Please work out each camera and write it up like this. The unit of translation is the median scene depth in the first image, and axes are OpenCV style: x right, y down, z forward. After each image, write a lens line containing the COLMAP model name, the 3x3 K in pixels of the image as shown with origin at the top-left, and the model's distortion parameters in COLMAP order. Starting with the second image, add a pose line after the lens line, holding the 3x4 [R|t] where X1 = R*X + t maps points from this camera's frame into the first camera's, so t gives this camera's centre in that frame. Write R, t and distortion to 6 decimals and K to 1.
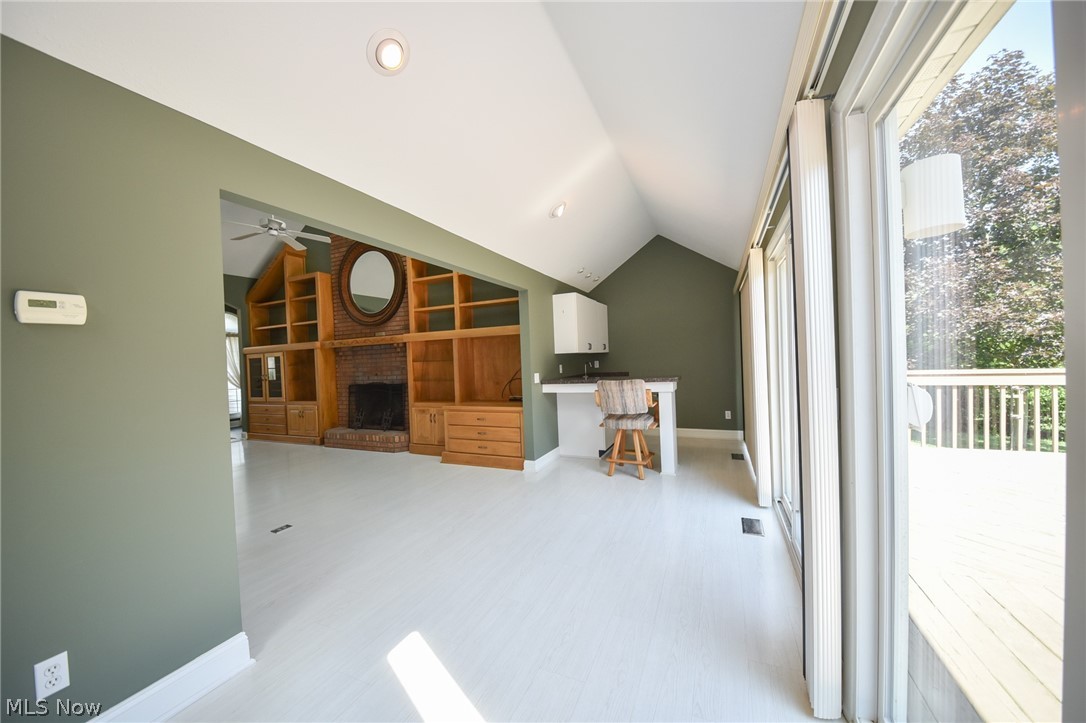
lens RADIAL K [[381.3, 0, 552.9], [0, 381.3, 357.9], [0, 0, 1]] dist [-0.001757, -0.001304]
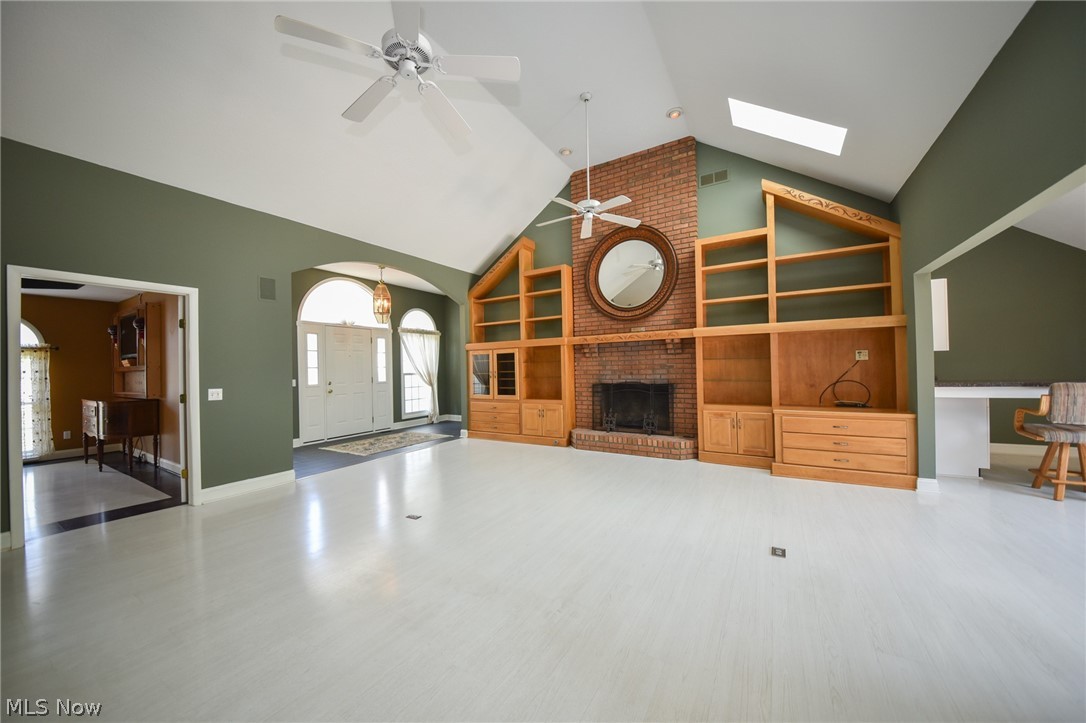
lens RADIAL K [[381.3, 0, 540.2], [0, 381.3, 363.4], [0, 0, 1]] dist [-0.001757, -0.001304]
pose [[0.989956, 0.022478, -0.139580, -0.552314], [-0.024733, 0.999590, -0.014440, 0.038137], [0.139199, 0.017748, 0.990105, 0.054433]]
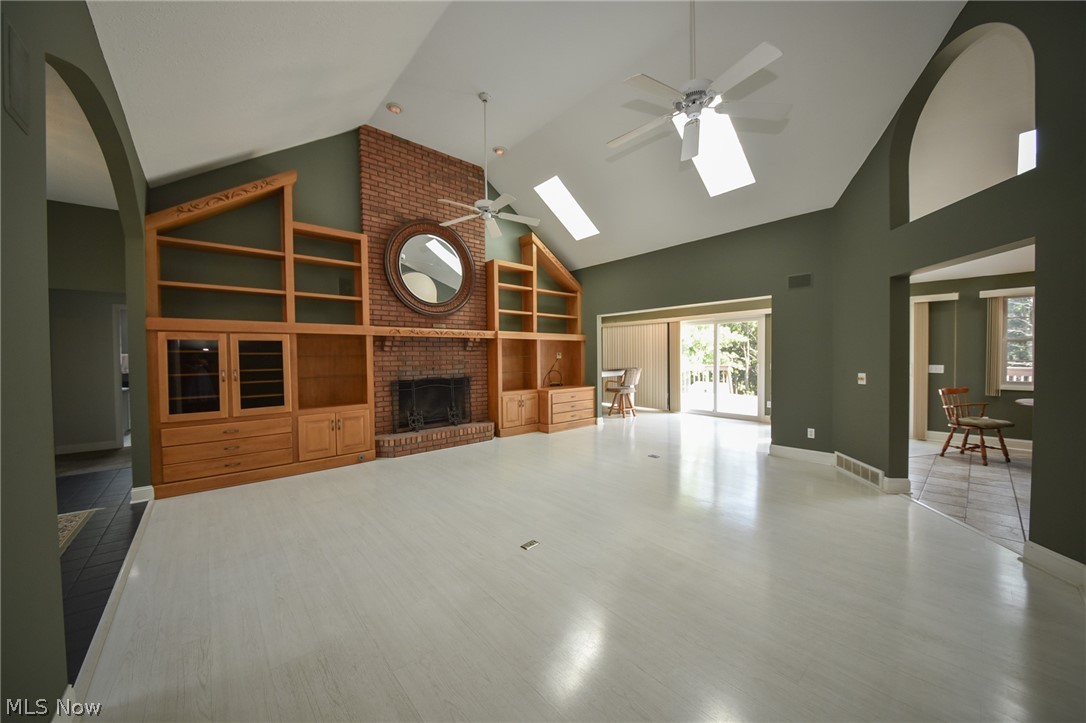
lens RADIAL K [[381.3, 0, 548.6], [0, 381.3, 360.9], [0, 0, 1]] dist [-0.001757, -0.001304]
pose [[0.422114, 0.026582, 0.906153, -1.181226], [-0.002364, 0.999599, -0.028222, 0.049683], [-0.906539, 0.009771, 0.422008, 0.354058]]
